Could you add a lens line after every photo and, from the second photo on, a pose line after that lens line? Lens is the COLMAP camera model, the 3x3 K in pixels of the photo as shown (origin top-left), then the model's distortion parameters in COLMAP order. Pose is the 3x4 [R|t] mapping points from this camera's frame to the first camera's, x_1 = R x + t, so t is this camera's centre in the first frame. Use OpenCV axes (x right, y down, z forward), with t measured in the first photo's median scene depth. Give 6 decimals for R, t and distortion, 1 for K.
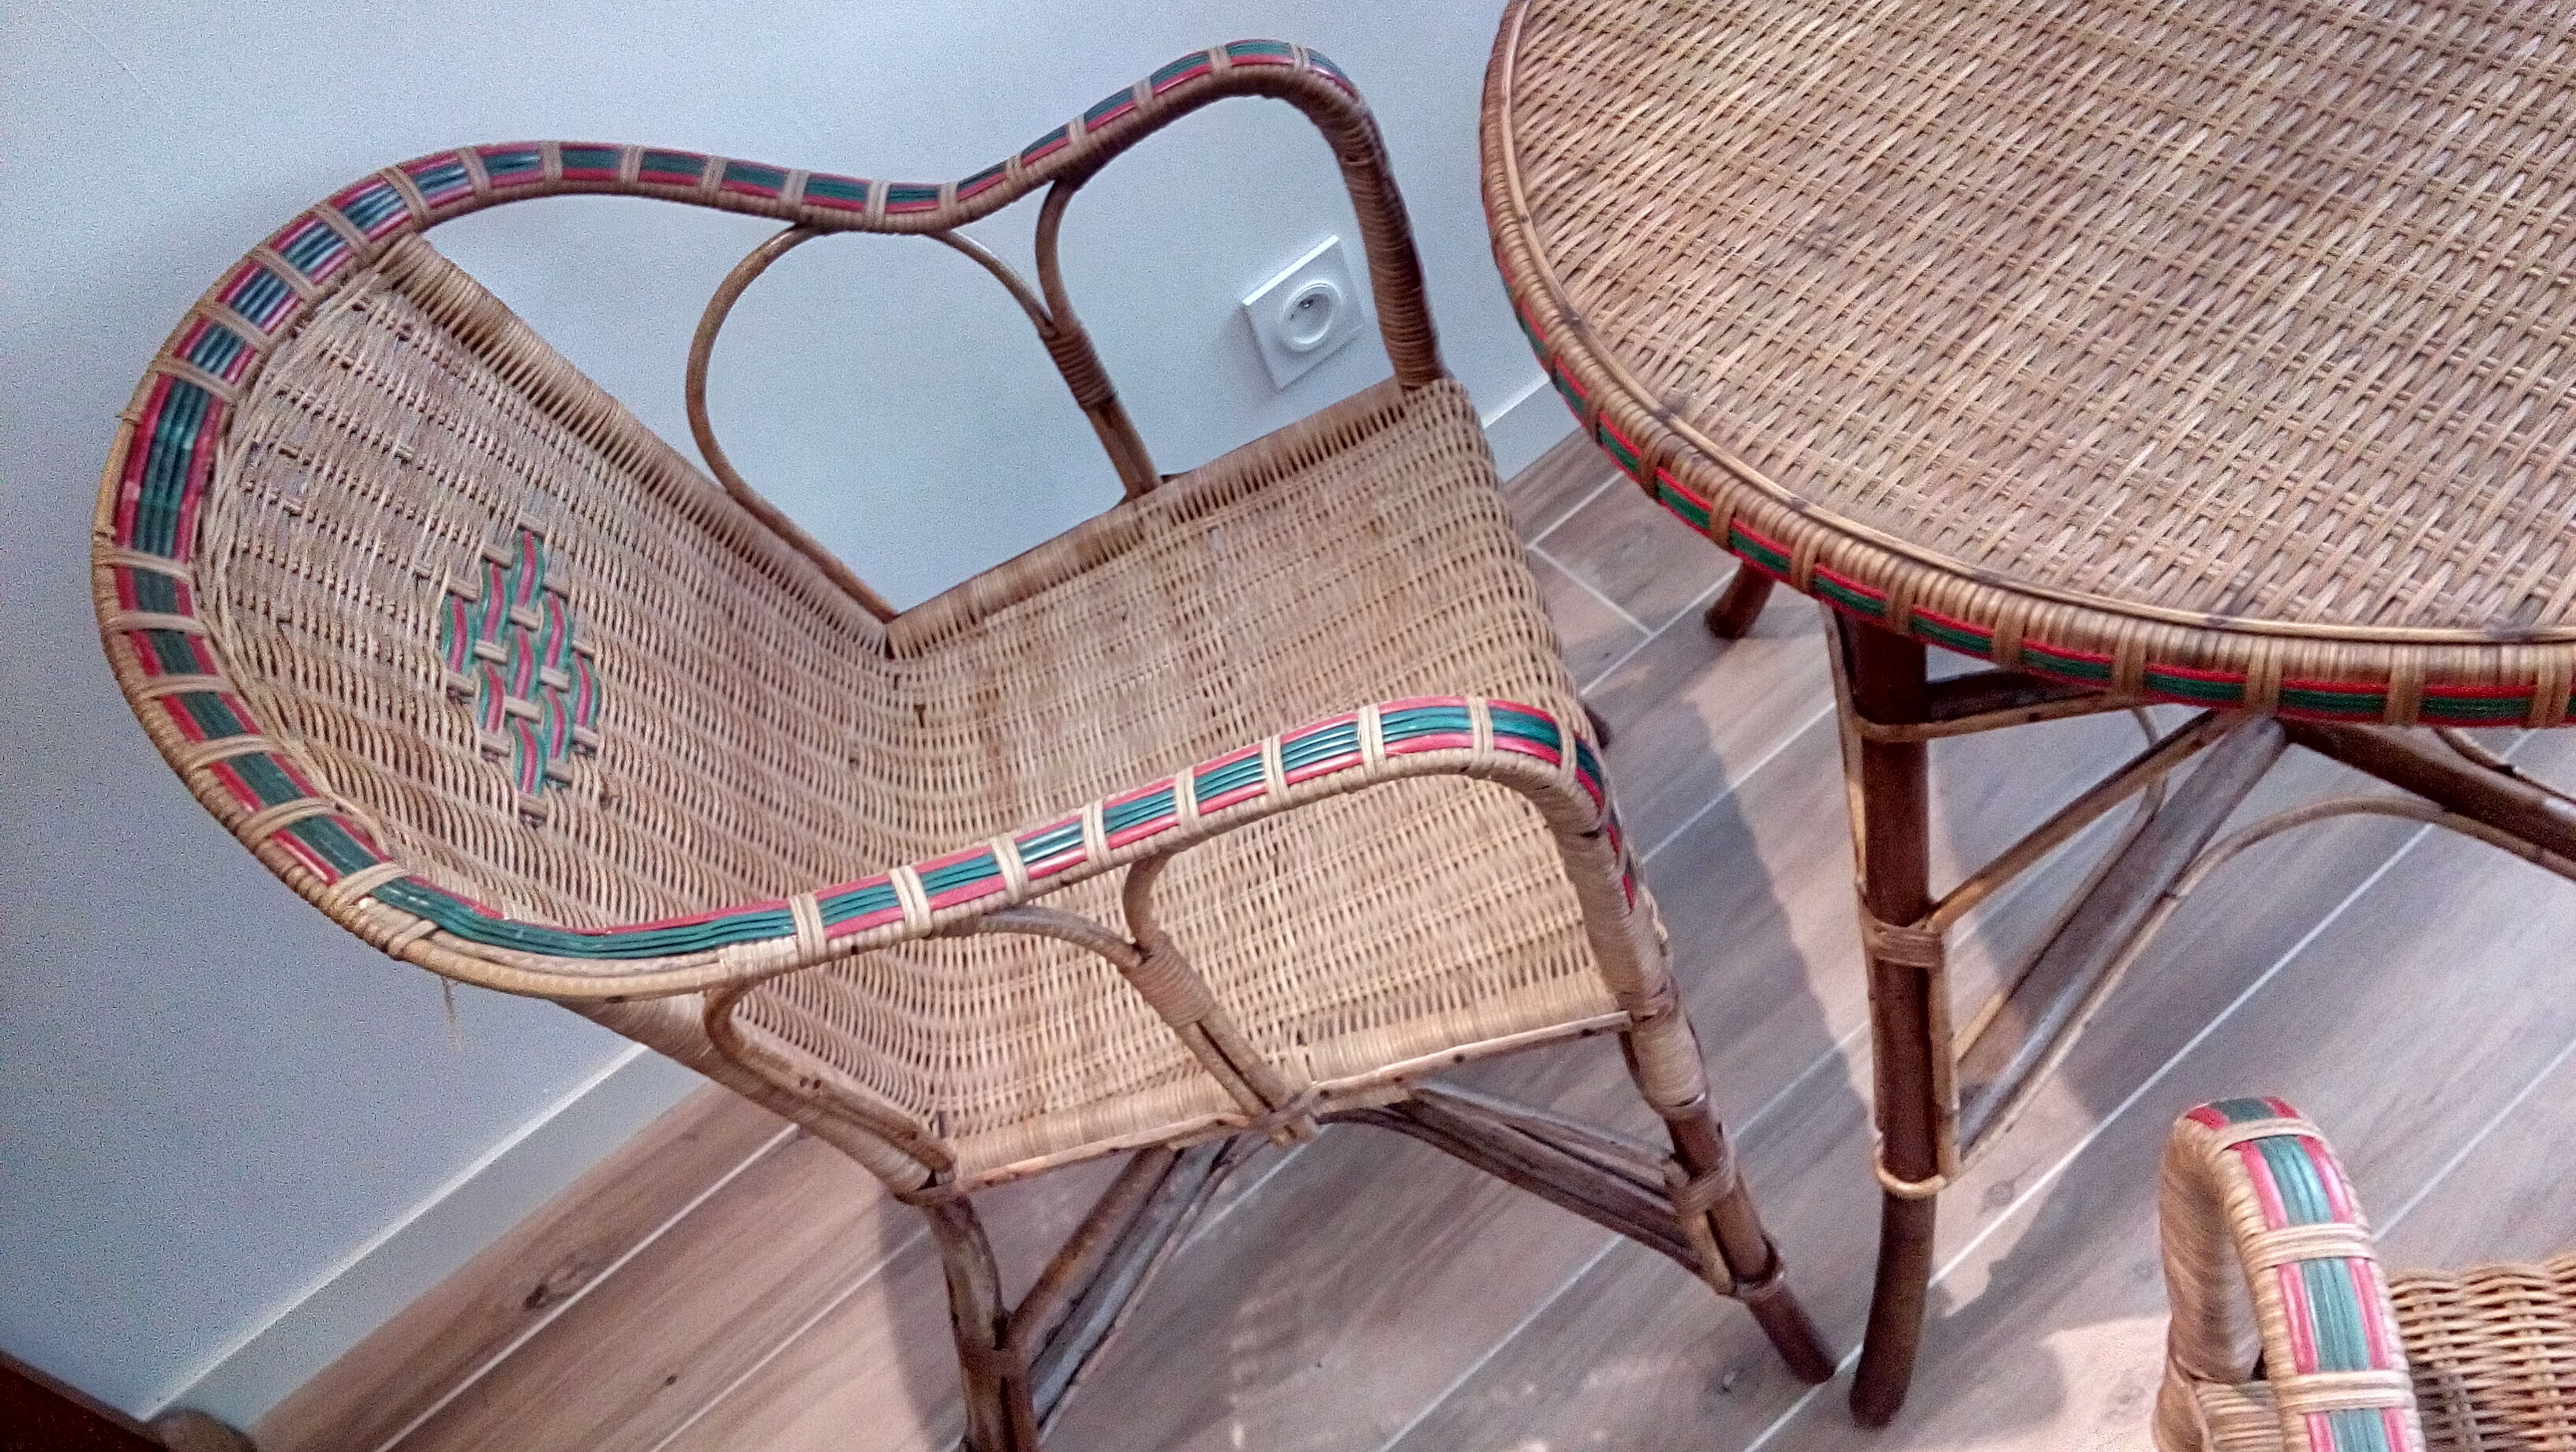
lens RADIAL K [[2041.3, 0, 1283.4], [0, 2041.3, 712.1], [0, 0, 1]] dist [0.155825, -0.251063]
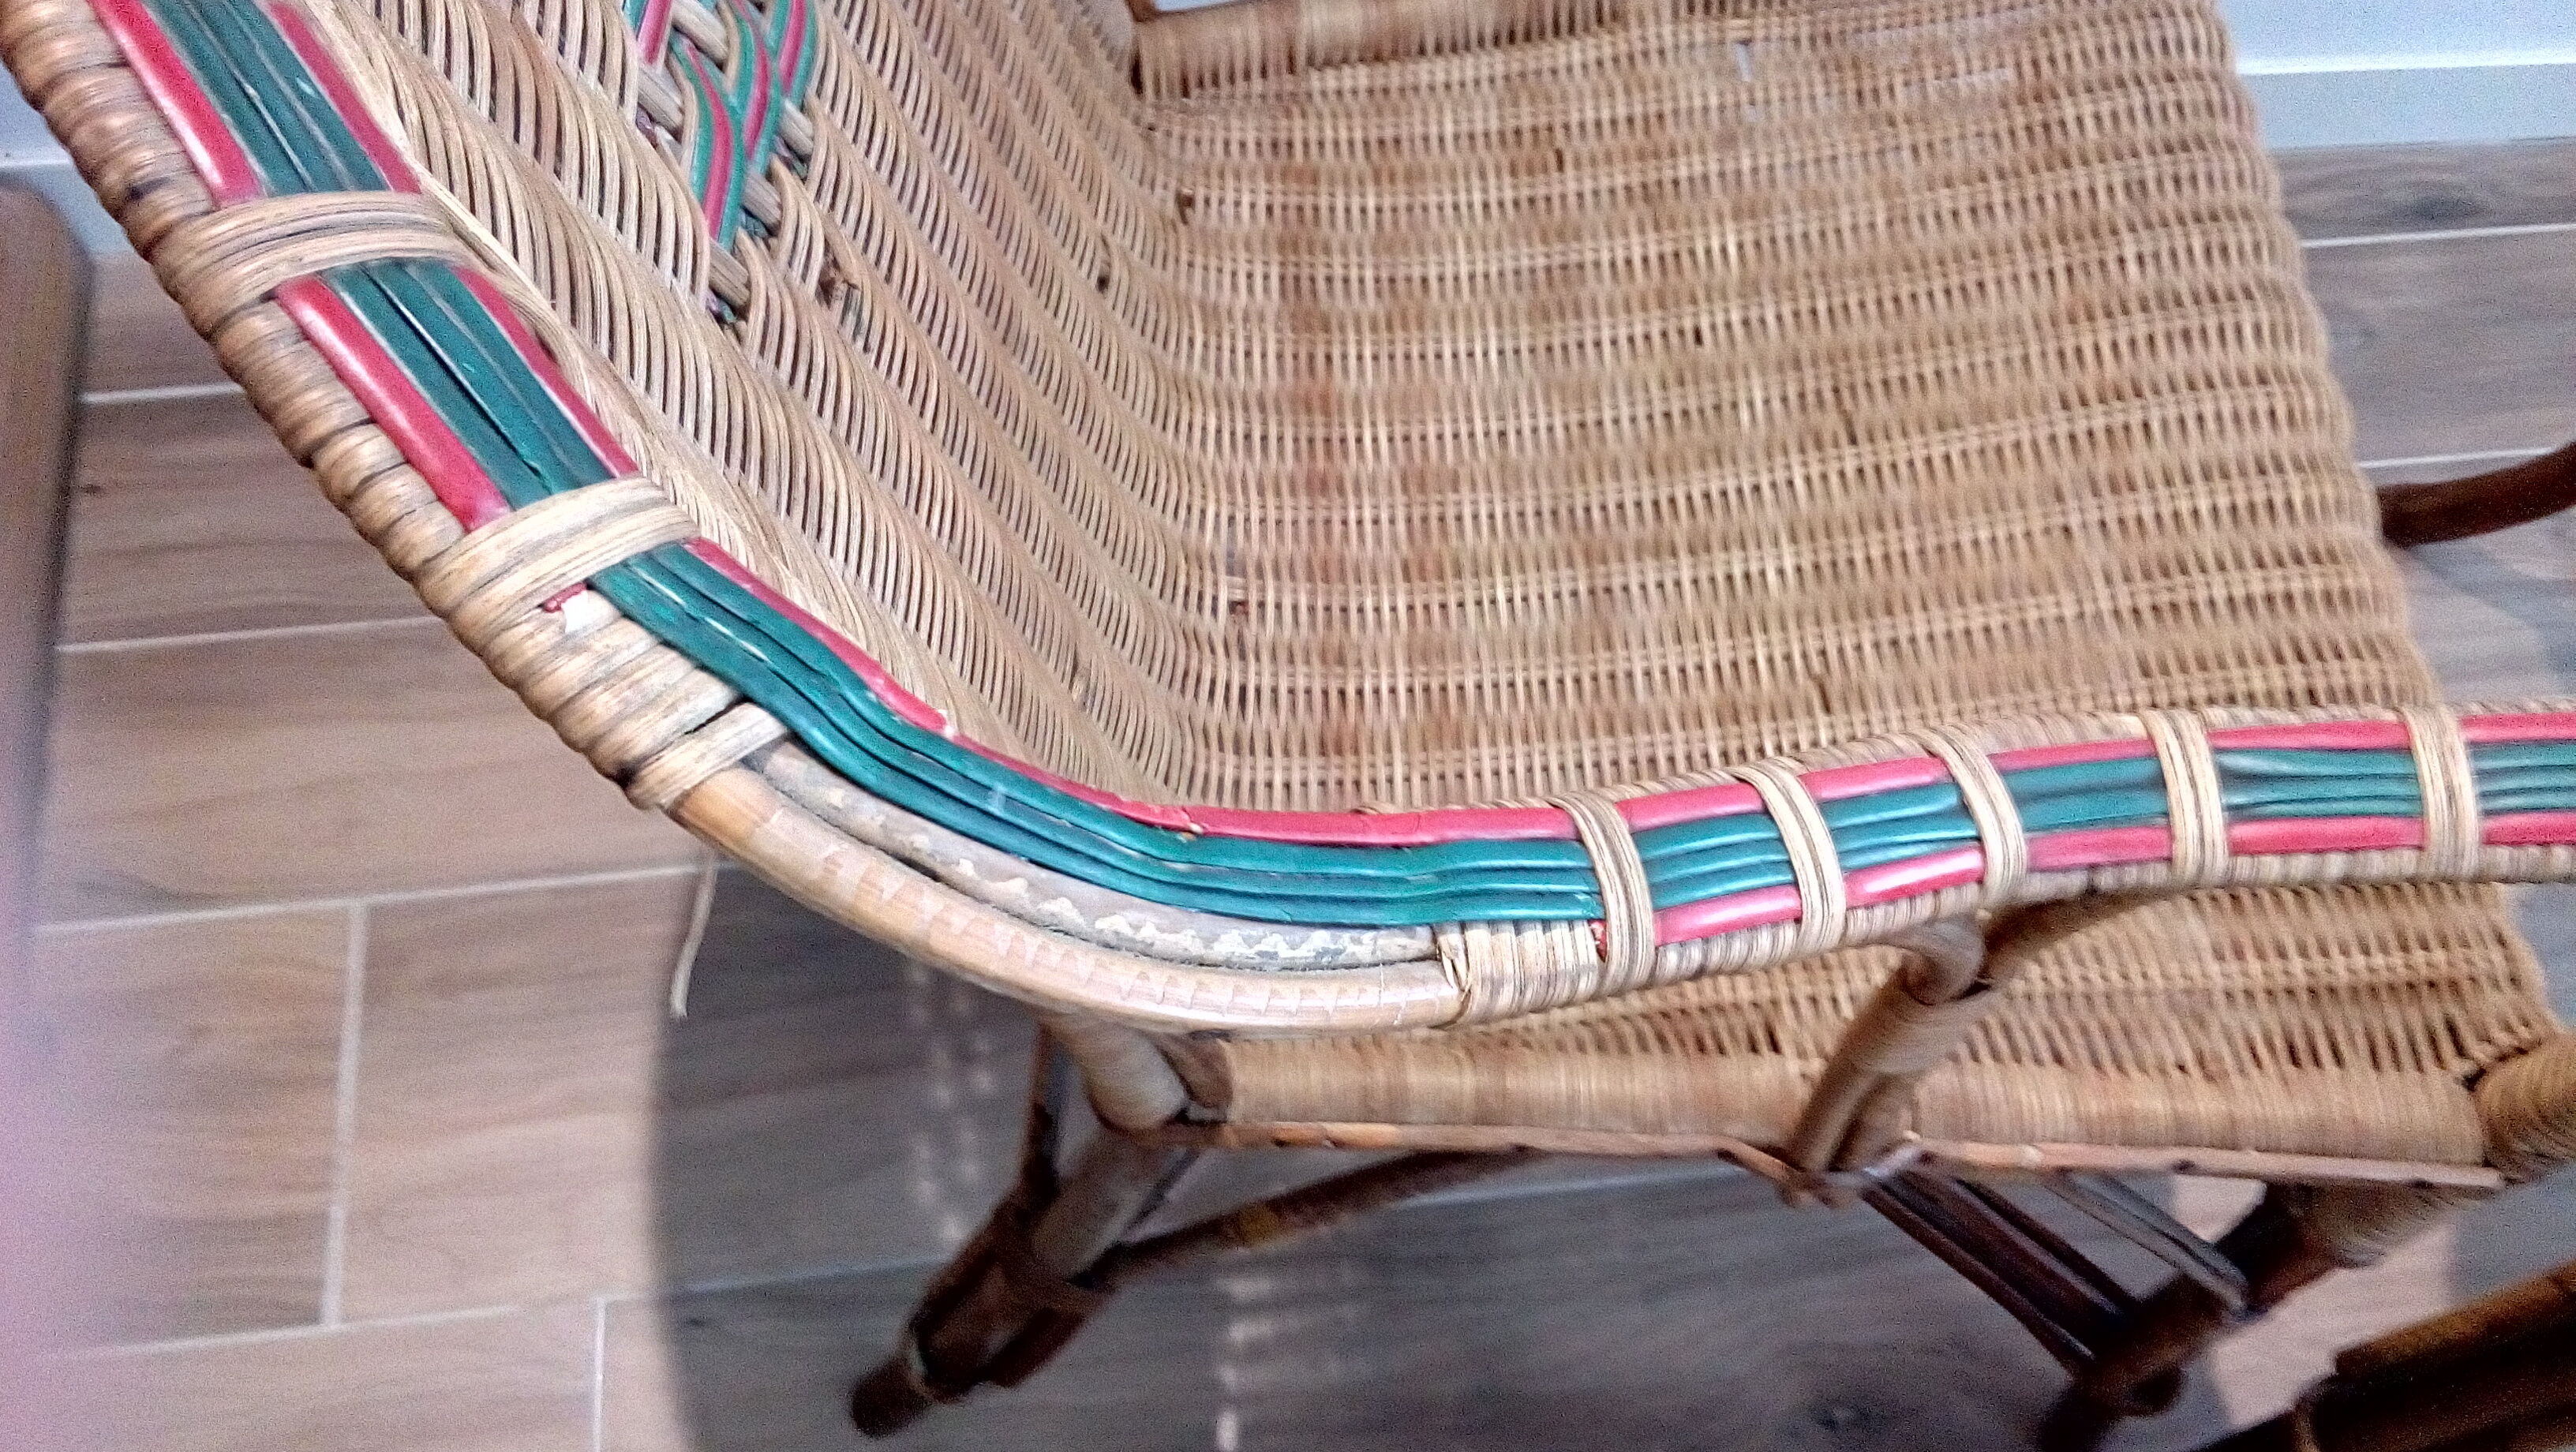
lens RADIAL K [[2041.3, 0, 1283.4], [0, 2041.3, 712.1], [0, 0, 1]] dist [0.155825, -0.251063]
pose [[0.938565, 0.246409, 0.241616, -0.402544], [-0.296740, 0.933673, 0.200501, 0.012120], [-0.176185, -0.259880, 0.949432, 0.666333]]
